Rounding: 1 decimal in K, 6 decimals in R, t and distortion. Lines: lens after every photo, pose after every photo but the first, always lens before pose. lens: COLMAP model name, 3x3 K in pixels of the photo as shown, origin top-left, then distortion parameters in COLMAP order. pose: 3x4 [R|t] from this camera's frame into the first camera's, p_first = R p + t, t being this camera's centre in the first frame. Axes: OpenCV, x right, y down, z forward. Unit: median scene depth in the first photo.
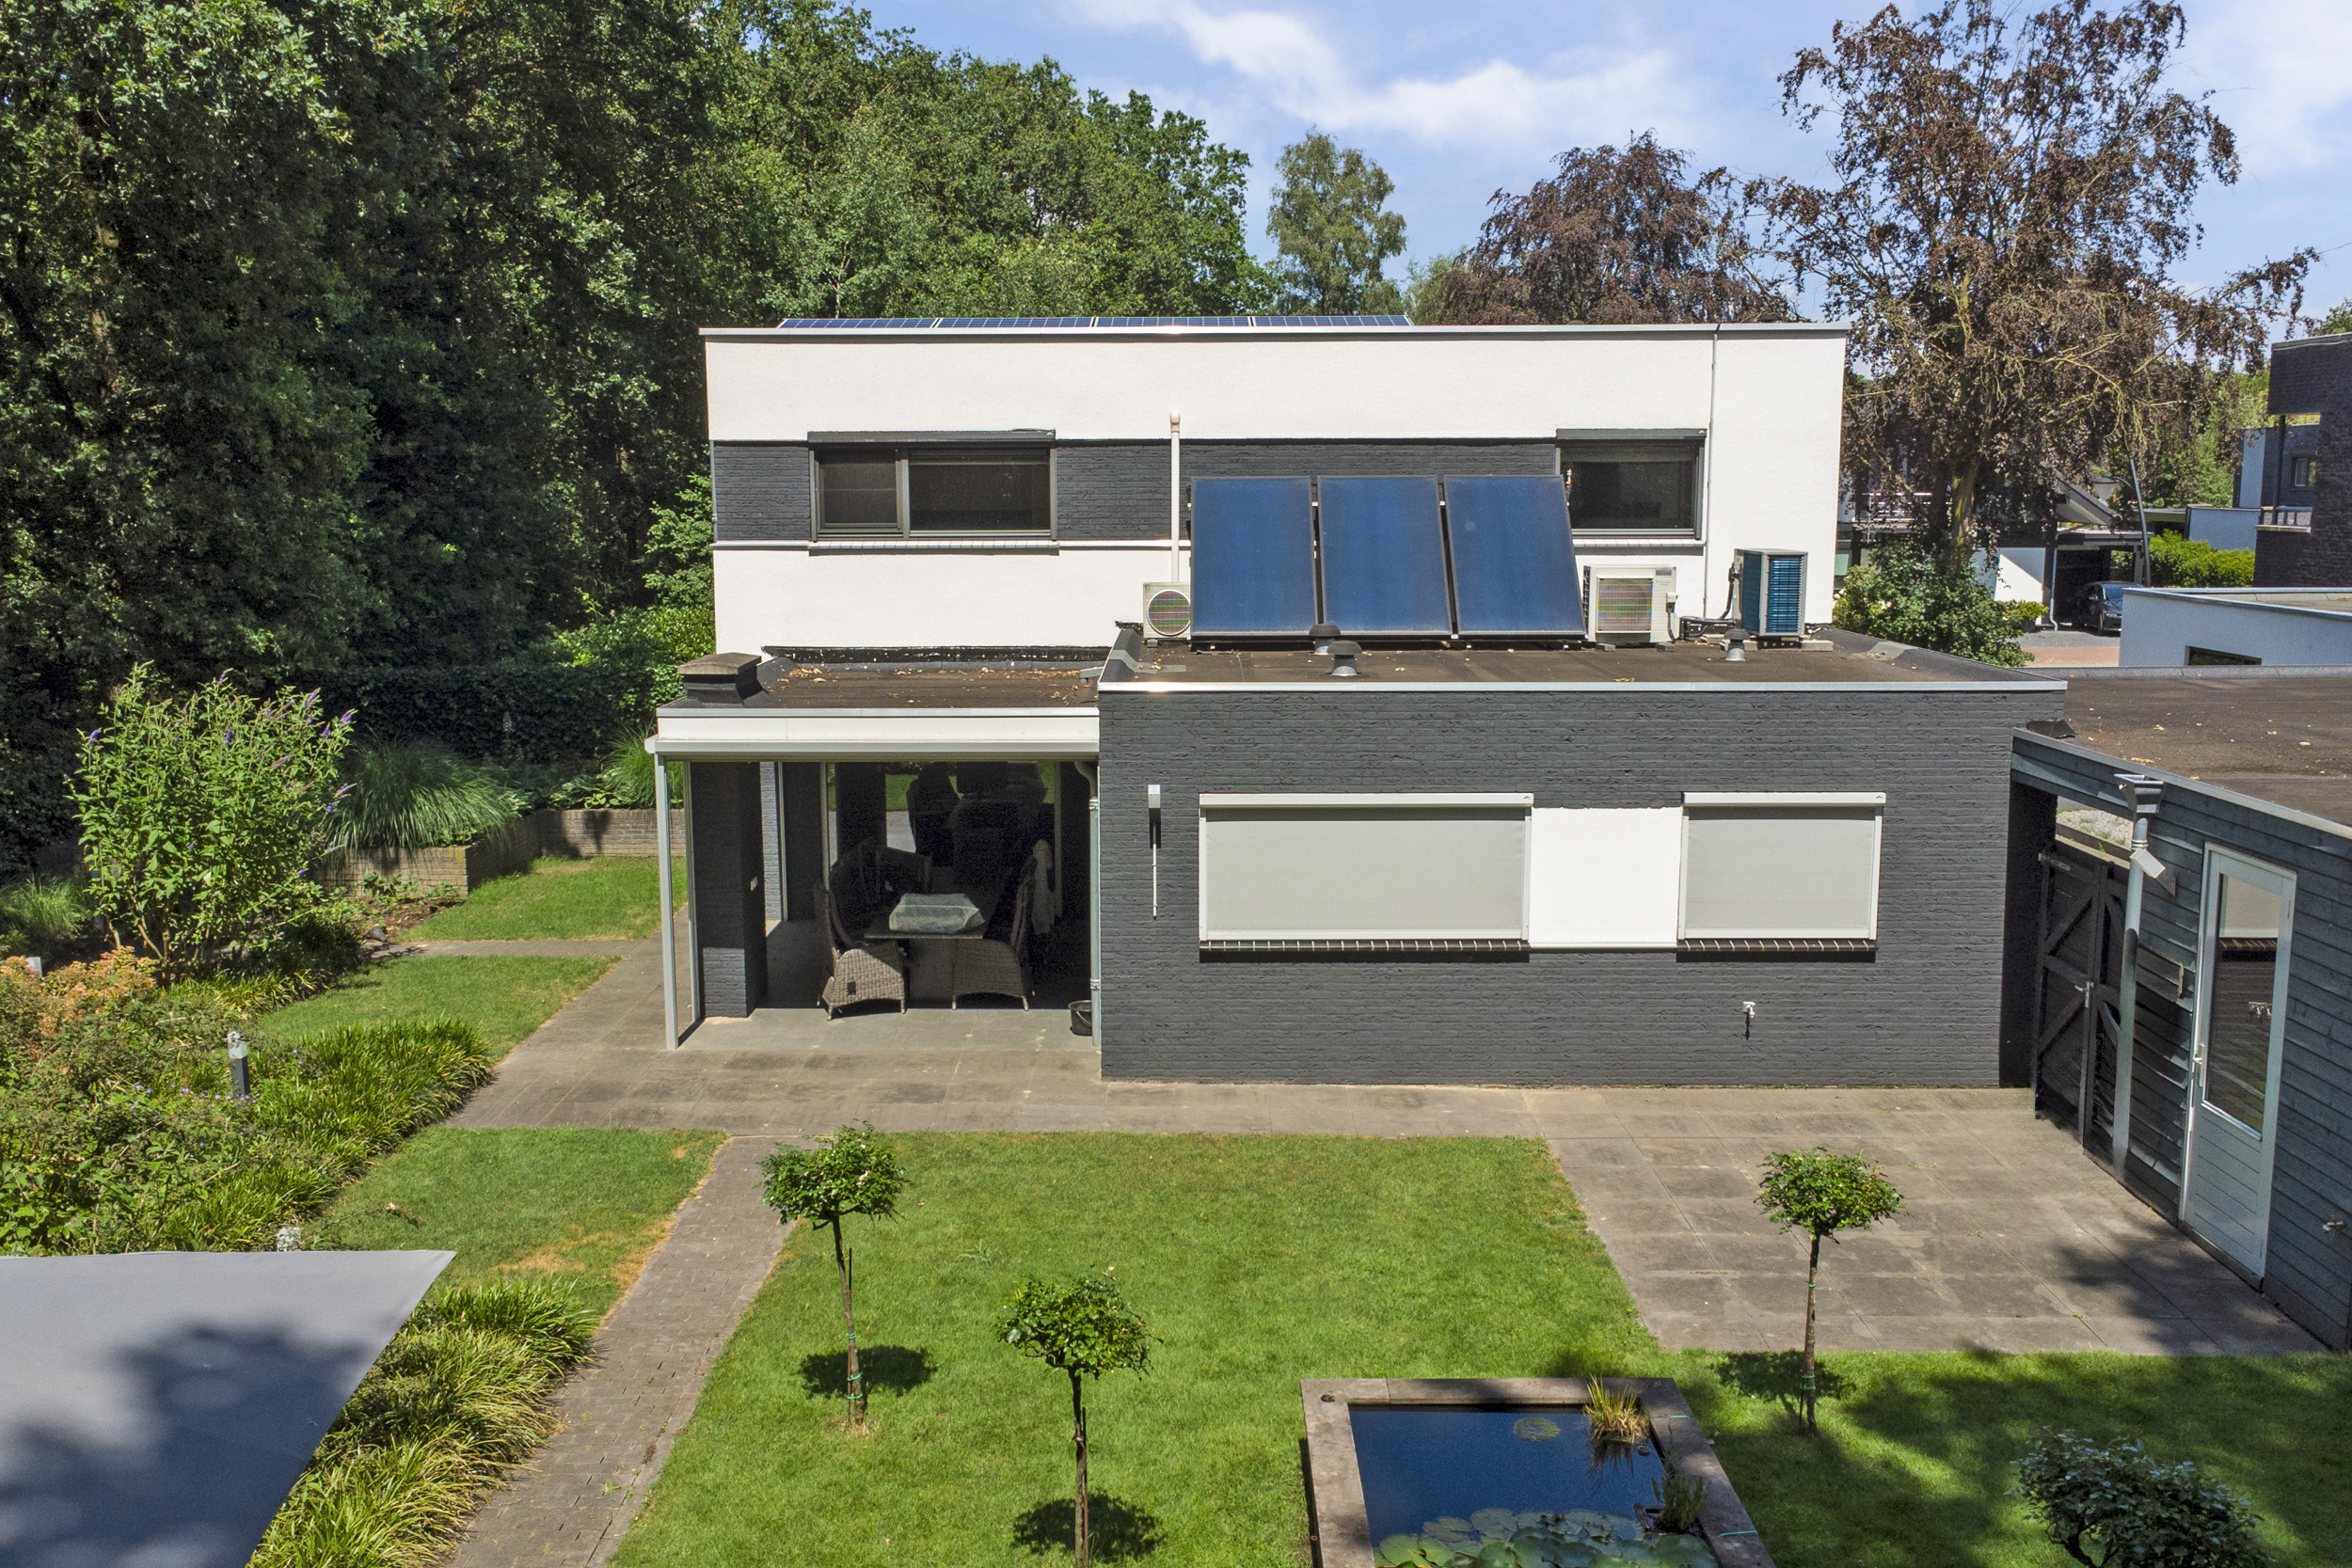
lens RADIAL K [[1993.7, 0, 1167.5], [0, 1993.7, 795.9], [0, 0, 1]] dist [0.016704, 0.018452]
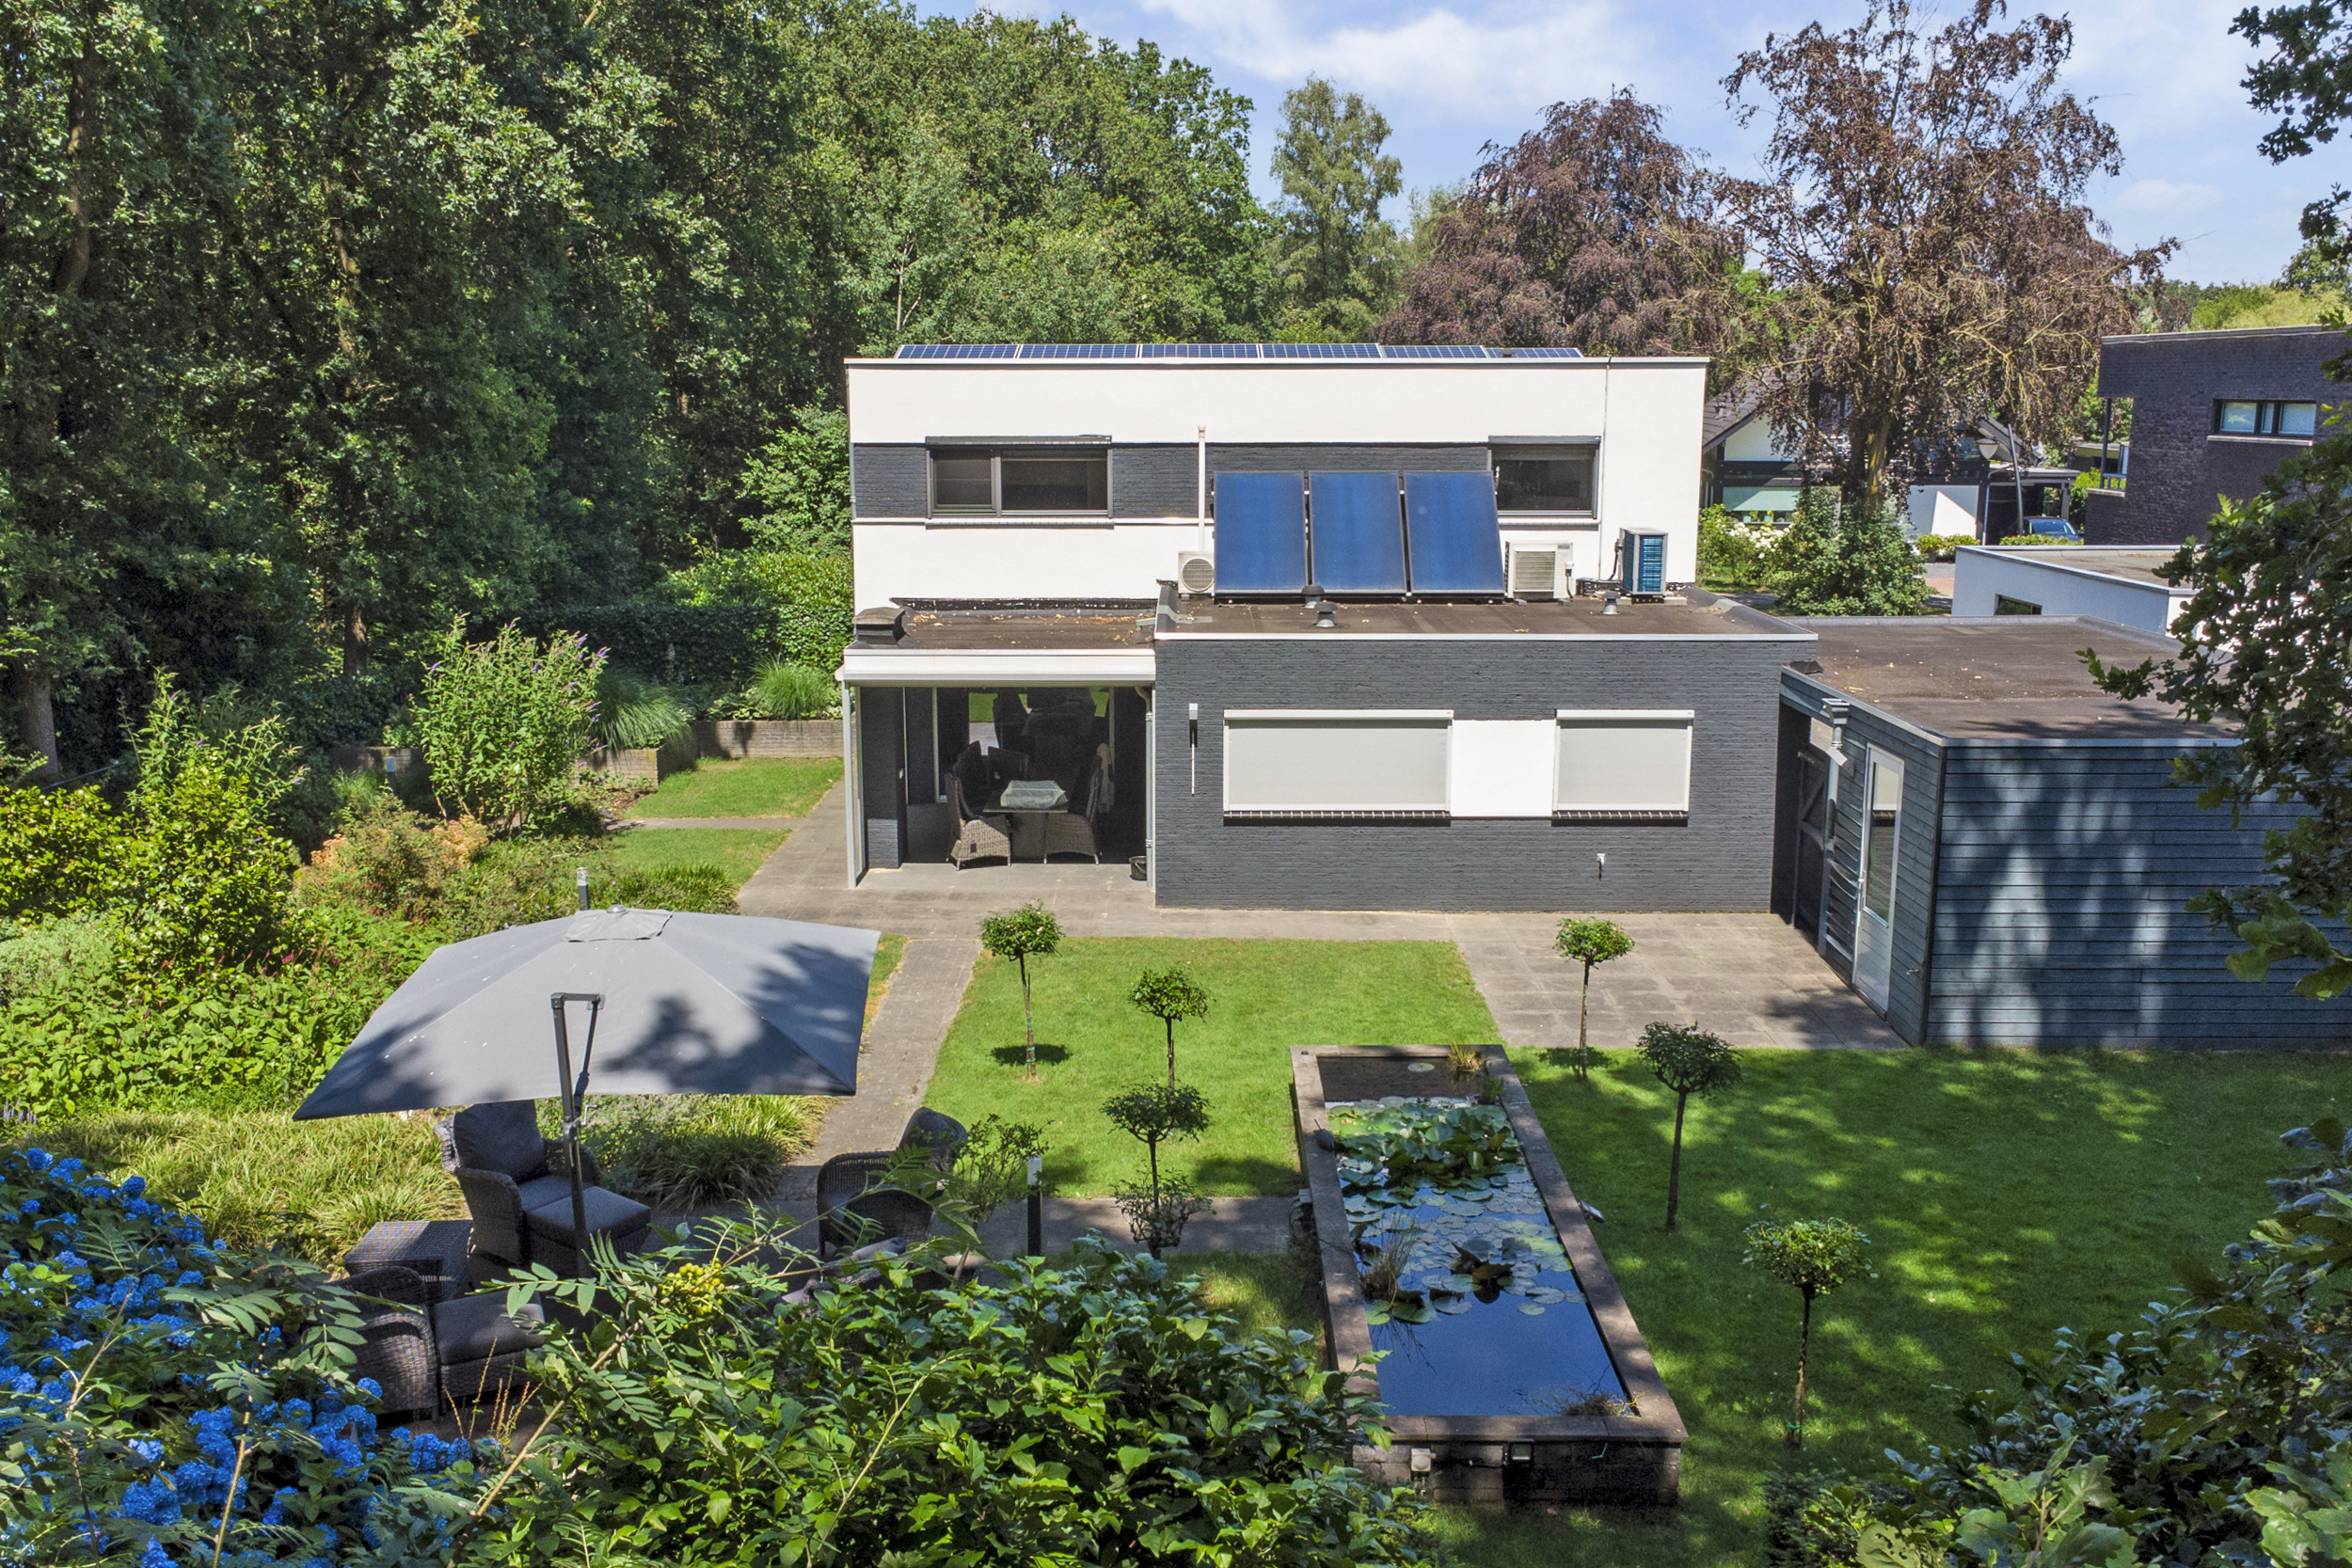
lens RADIAL K [[1993.7, 0, 1180.9], [0, 1993.7, 780.9], [0, 0, 1]] dist [0.016704, 0.018452]
pose [[0.999976, 0.002033, 0.006688, -0.018964], [-0.002270, 0.999363, 0.035614, -0.000803], [-0.006611, -0.035628, 0.999343, -0.343520]]
